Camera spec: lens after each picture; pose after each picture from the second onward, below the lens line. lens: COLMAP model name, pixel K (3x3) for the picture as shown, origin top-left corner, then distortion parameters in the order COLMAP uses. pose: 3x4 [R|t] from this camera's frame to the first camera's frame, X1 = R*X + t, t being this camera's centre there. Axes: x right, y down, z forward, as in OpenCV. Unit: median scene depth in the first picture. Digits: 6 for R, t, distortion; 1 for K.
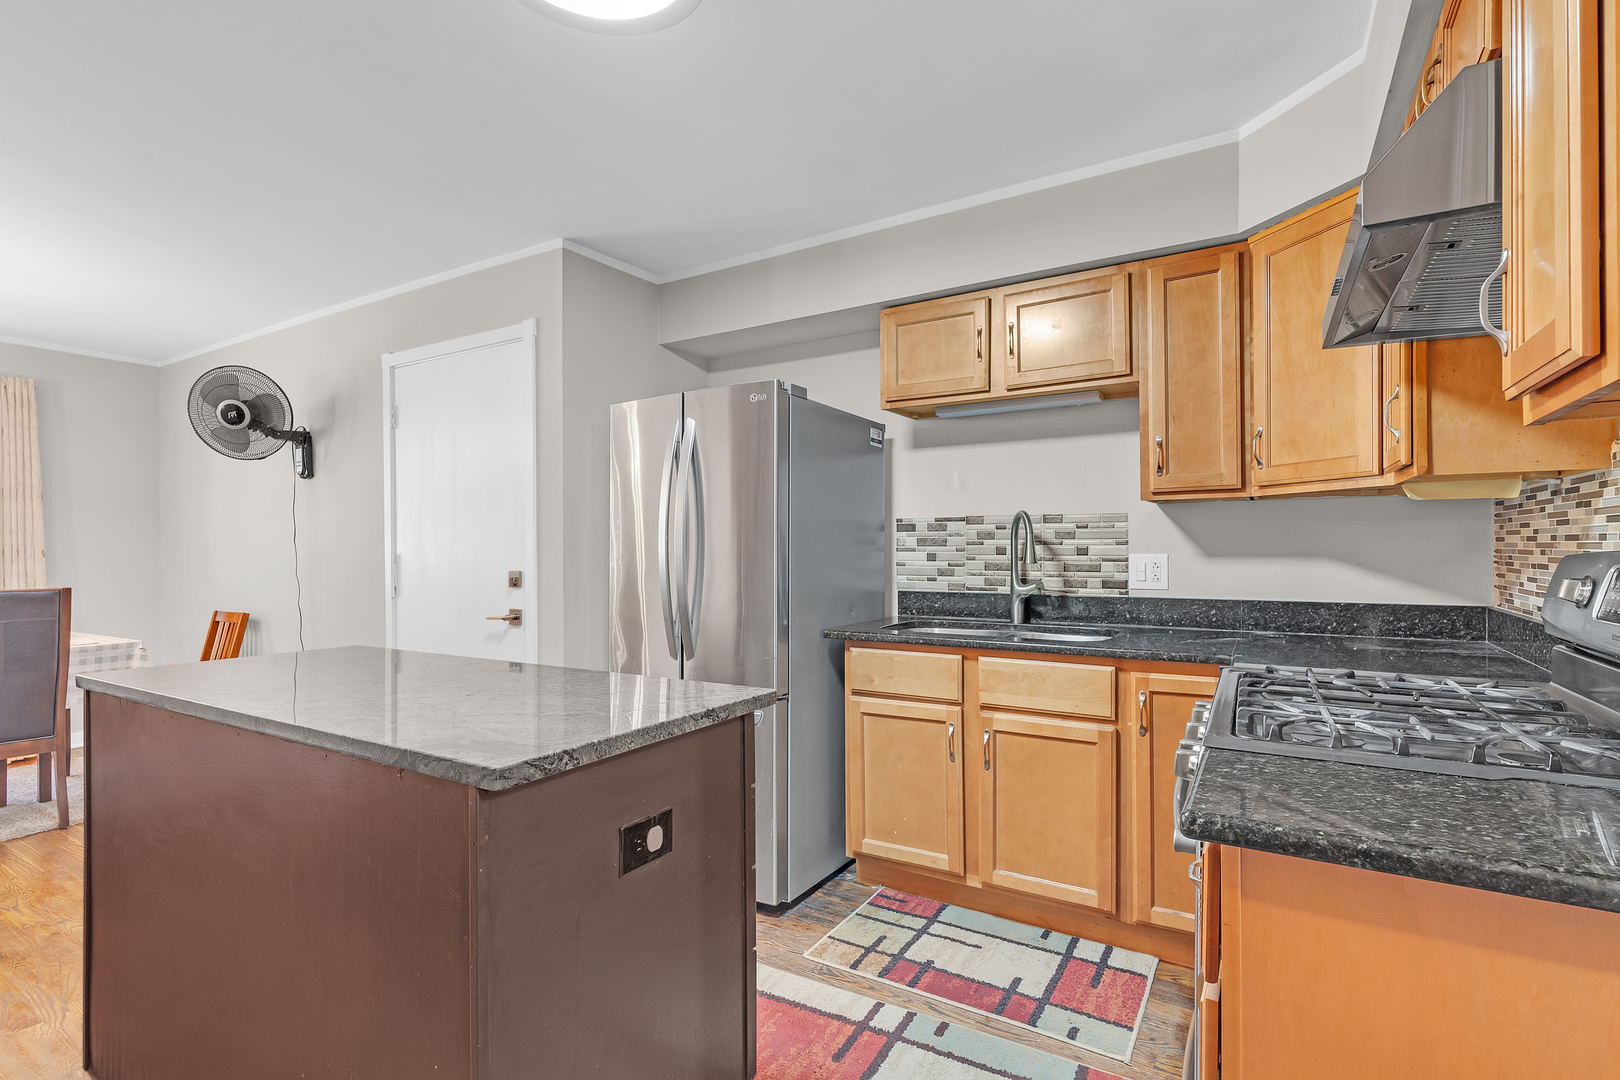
lens RADIAL K [[762.2, 0, 806.5], [0, 762.2, 552.8], [0, 0, 1]] dist [-0.004146, 0.000556]
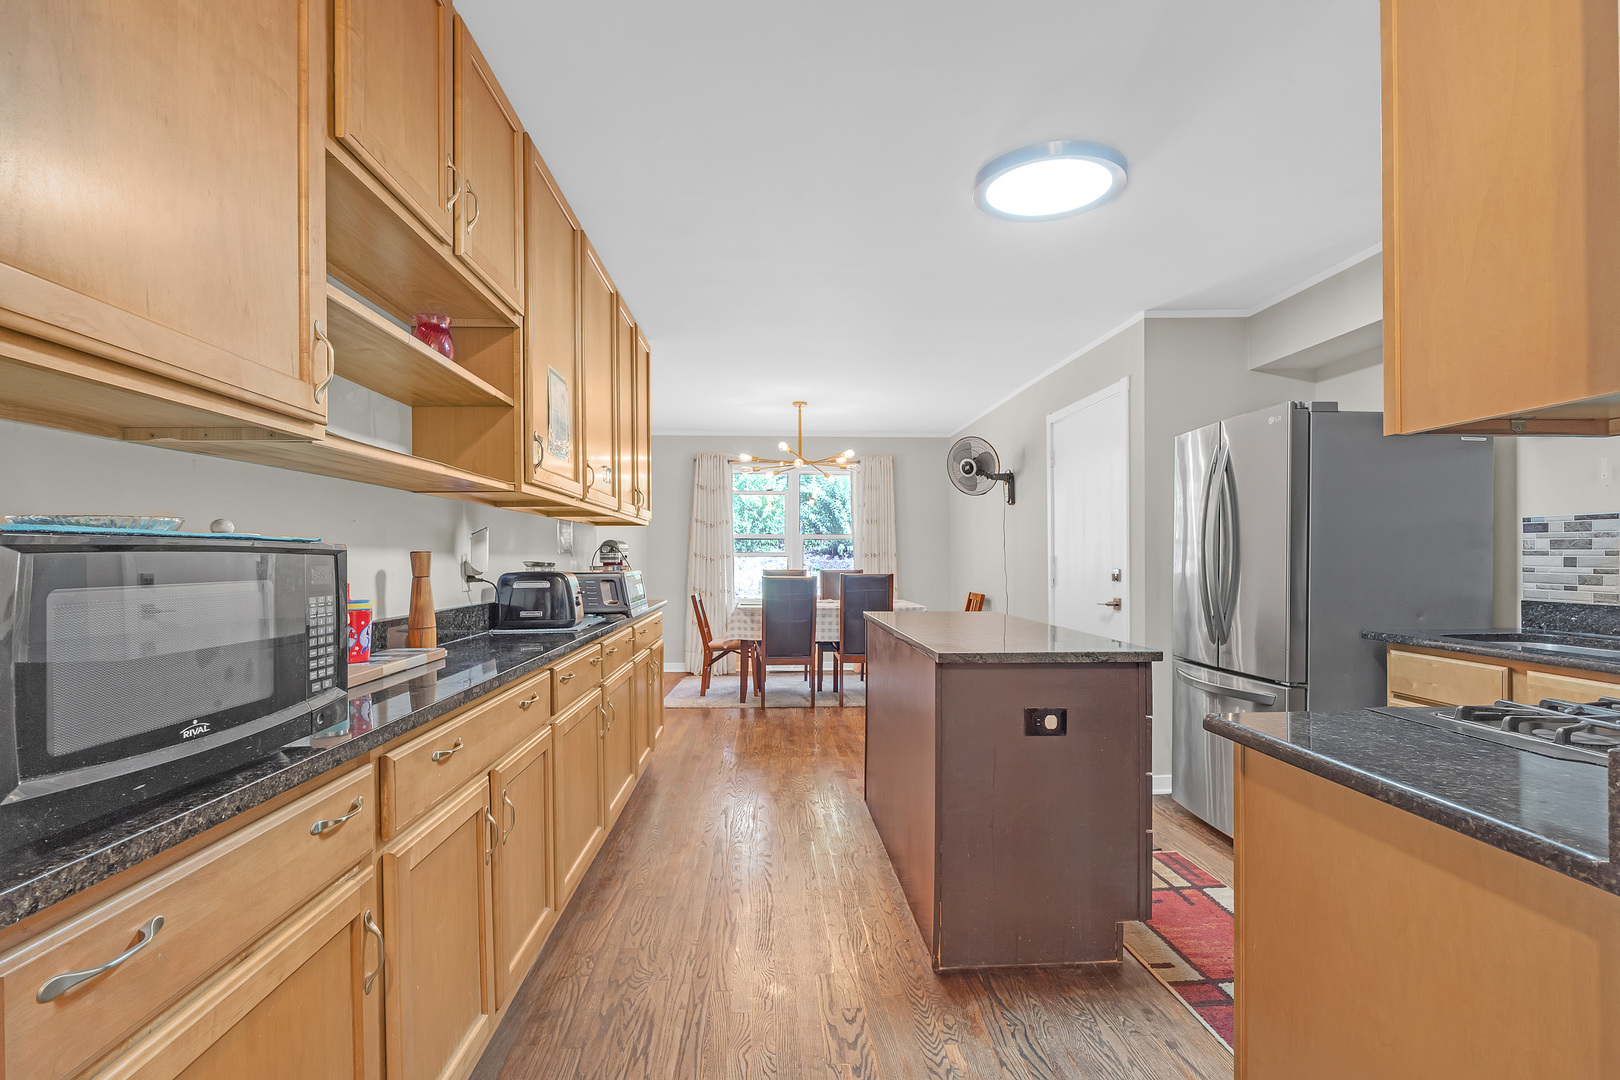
lens RADIAL K [[762.2, 0, 811.3], [0, 762.2, 549.9], [0, 0, 1]] dist [-0.004146, 0.000556]
pose [[0.564503, -0.002451, -0.825428, 0.386200], [-0.005330, 0.999964, -0.006615, 0.002250], [0.825414, 0.008133, 0.564469, -0.171976]]
